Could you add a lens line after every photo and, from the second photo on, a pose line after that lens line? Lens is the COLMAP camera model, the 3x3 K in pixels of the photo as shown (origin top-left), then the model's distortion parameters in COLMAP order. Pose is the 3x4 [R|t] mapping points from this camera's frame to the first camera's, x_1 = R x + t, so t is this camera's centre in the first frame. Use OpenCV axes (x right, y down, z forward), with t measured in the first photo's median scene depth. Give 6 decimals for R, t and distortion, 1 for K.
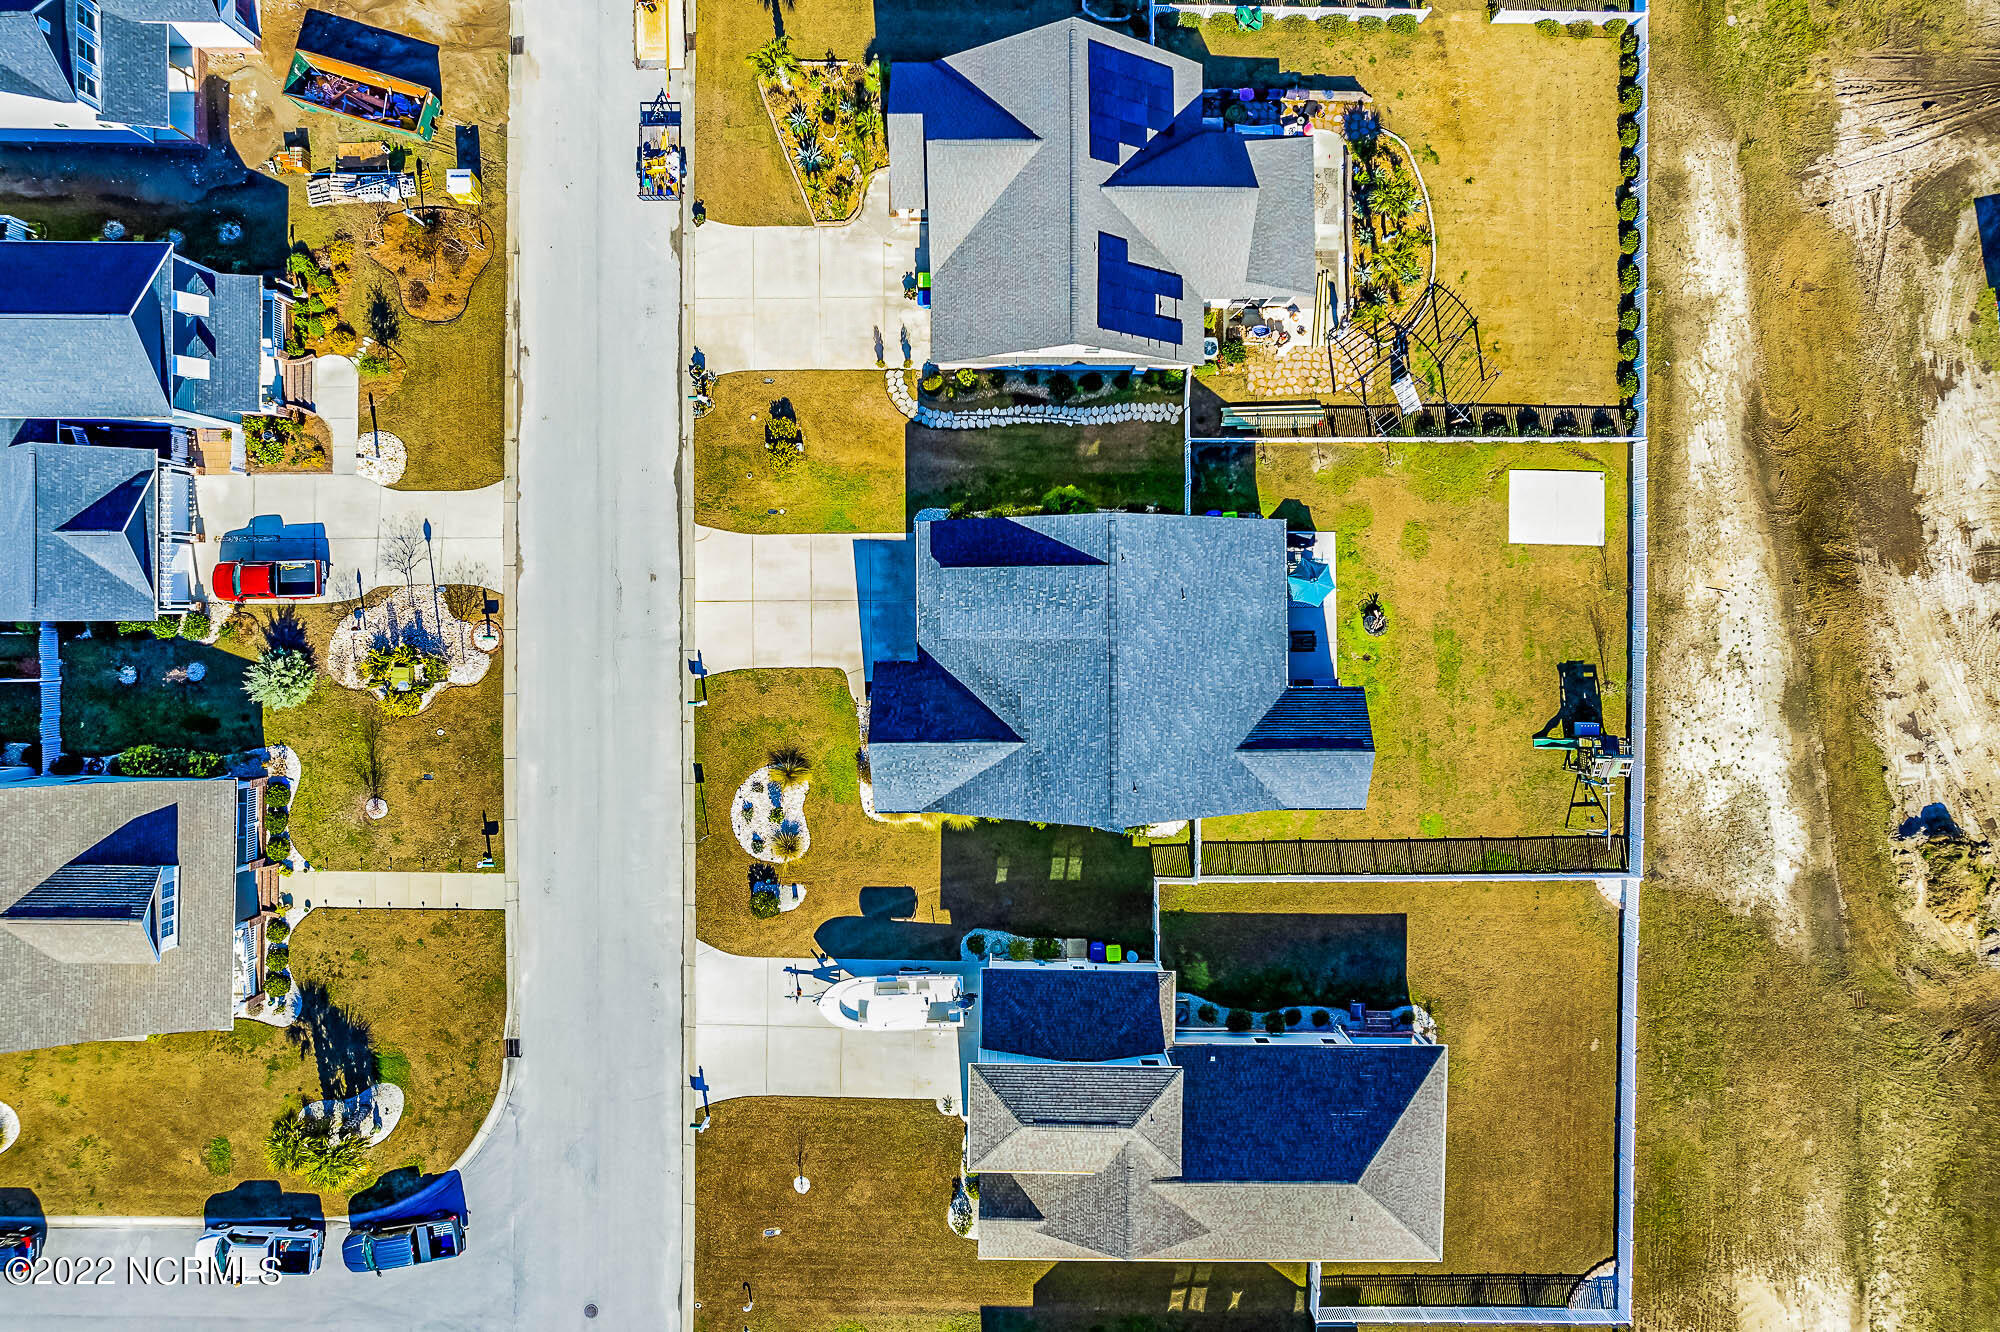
lens RADIAL K [[1260.3, 0, 1000.0], [0, 1260.3, 666.0], [0, 0, 1]] dist [-0.067624, 0.048050]
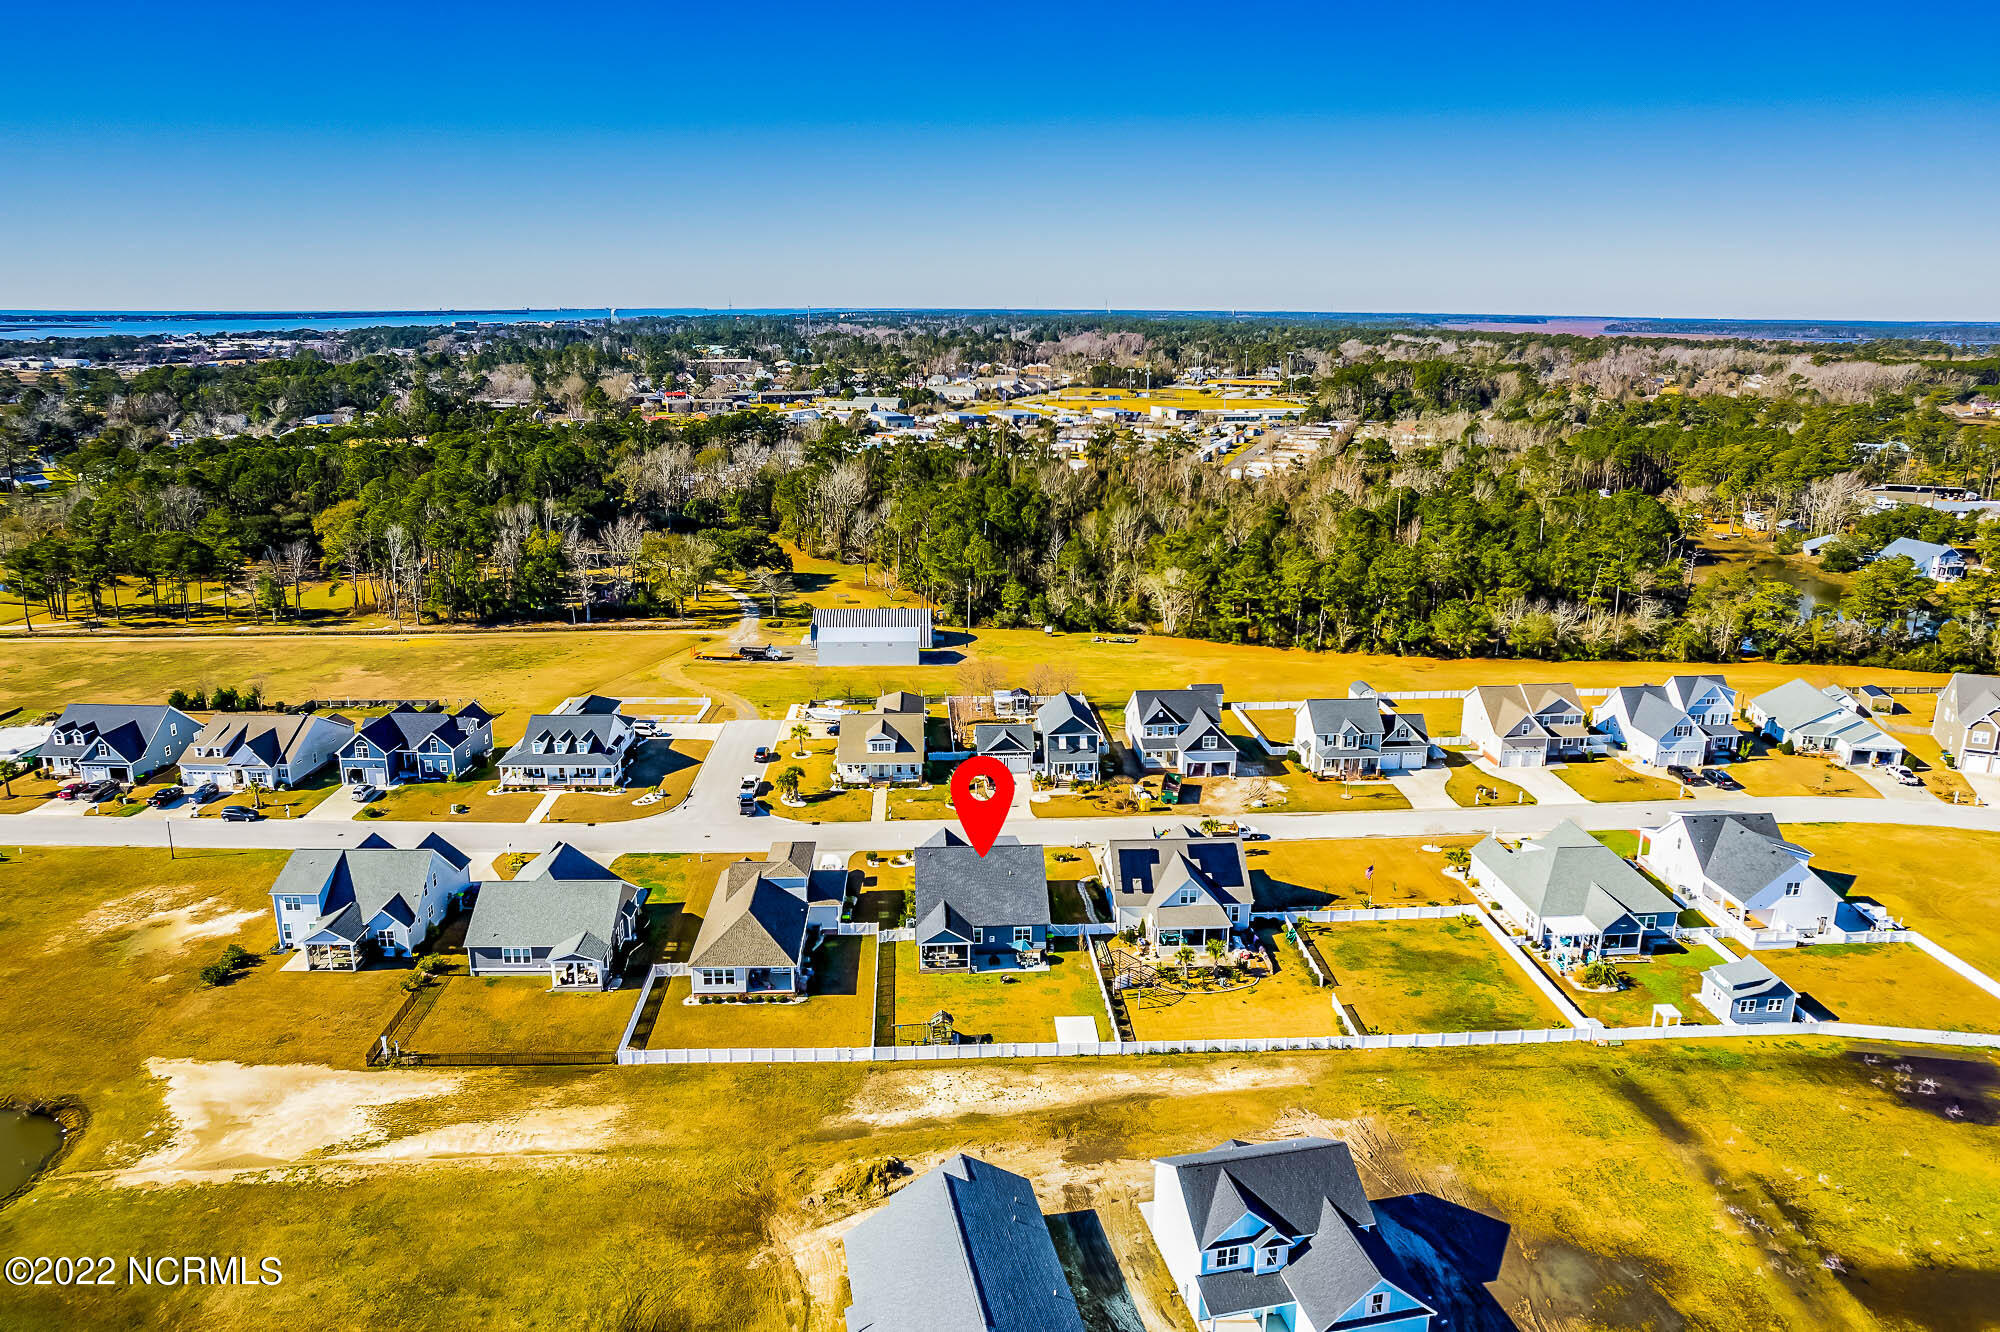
lens RADIAL K [[1321.9, 0, 1000.0], [0, 1321.9, 666.0], [0, 0, 1]] dist [-0.071181, 0.060508]
pose [[0.068099, 0.250206, -0.965795, 2.144402], [-0.997663, 0.022400, -0.064543, 0.098393], [0.005485, 0.967934, 0.251147, 0.012496]]
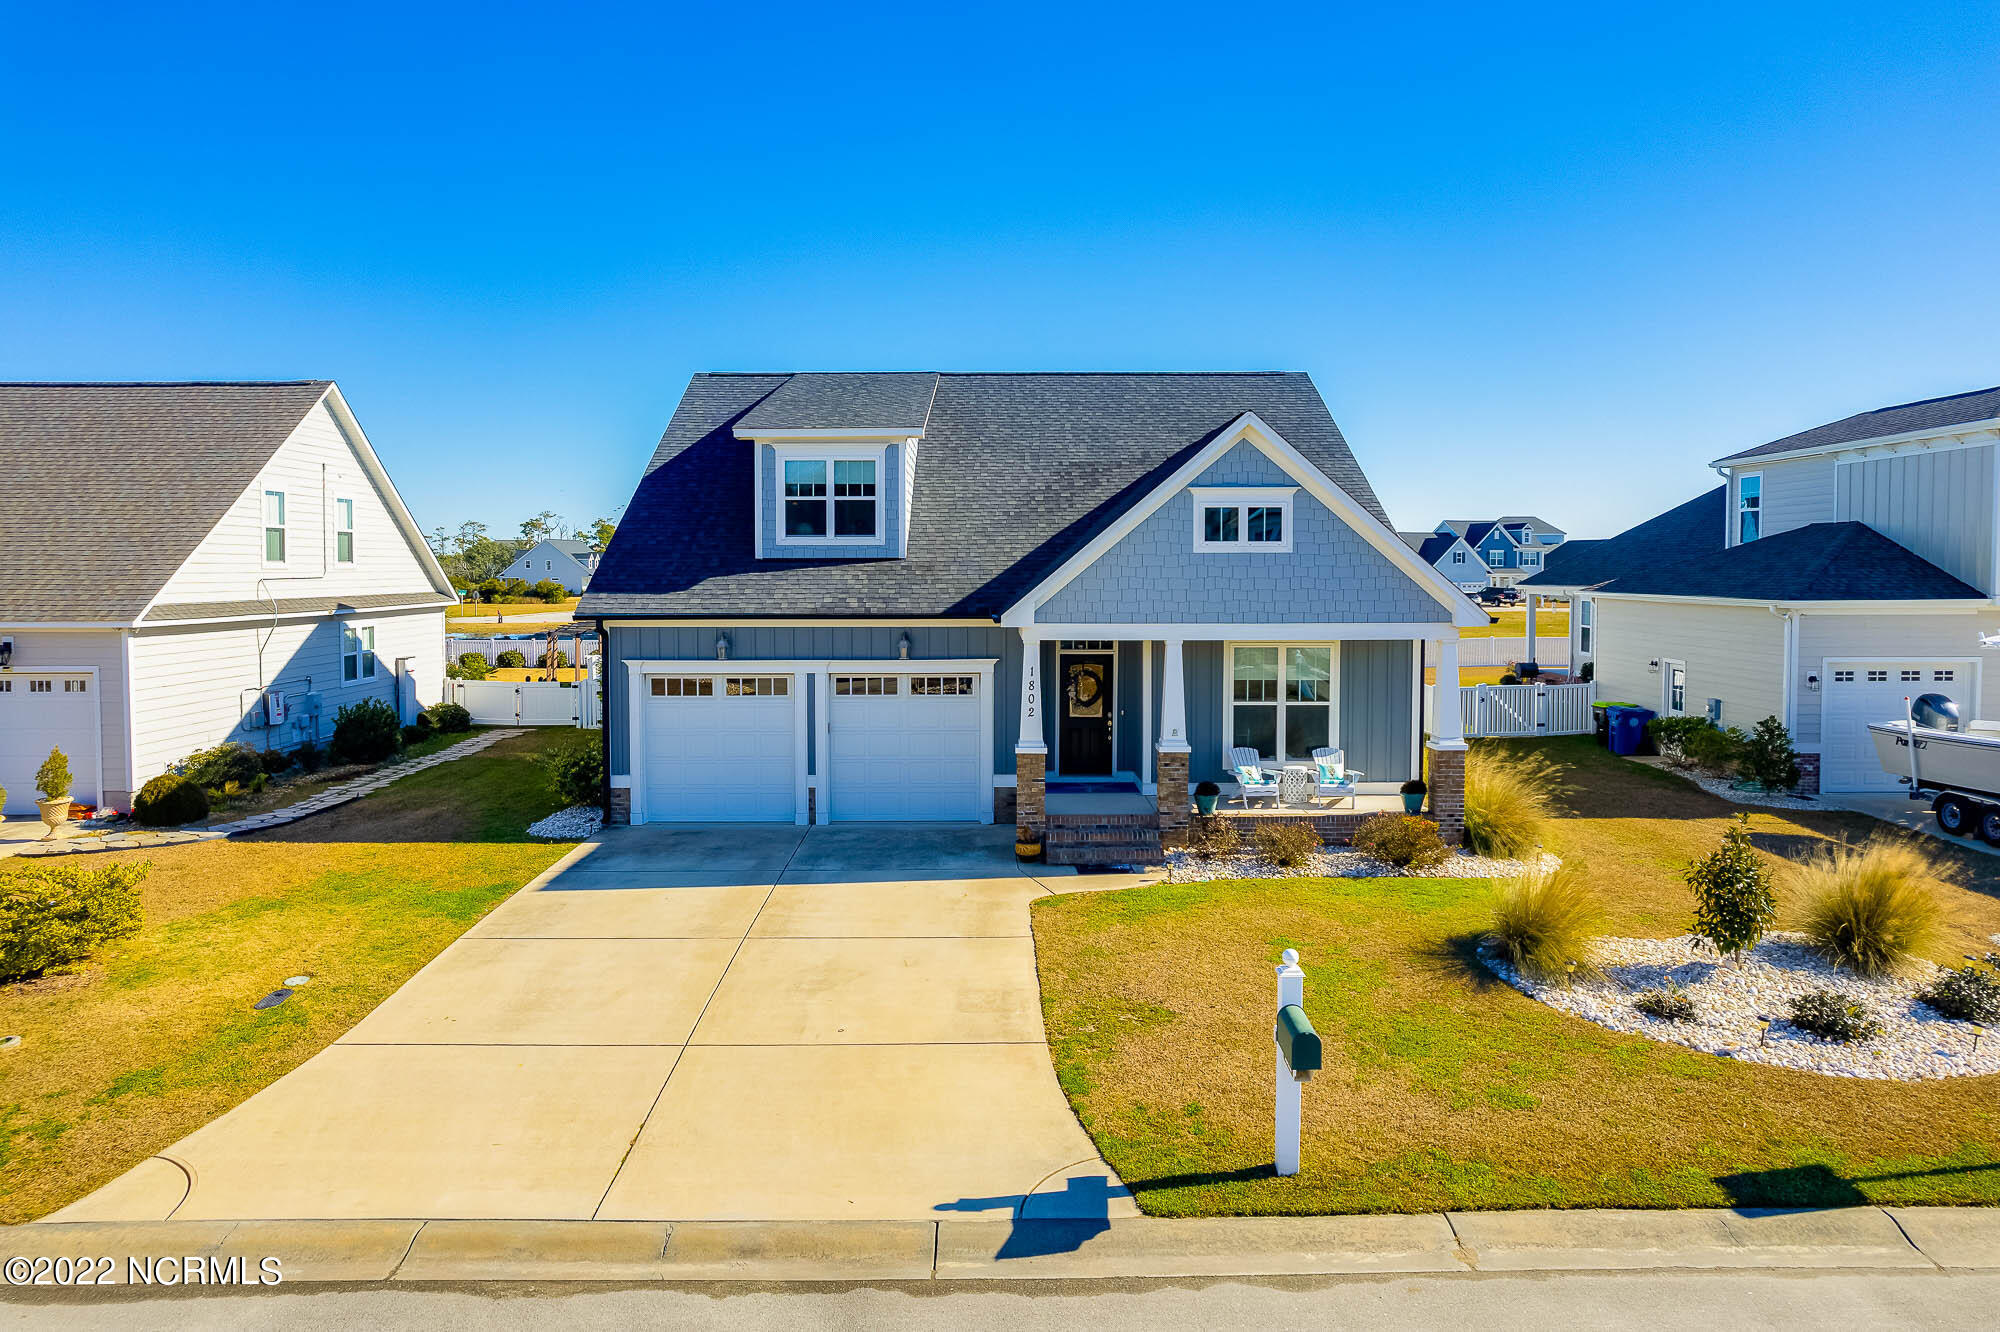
lens RADIAL K [[1300.2, 0, 1000.0], [0, 1300.2, 666.0], [0, 0, 1]] dist [-0.057019, 0.053899]
pose [[0.004173, -0.083866, 0.996468, -0.381654], [0.999960, 0.008223, -0.003496, -0.005026], [-0.007900, 0.996443, 0.083897, 0.928156]]
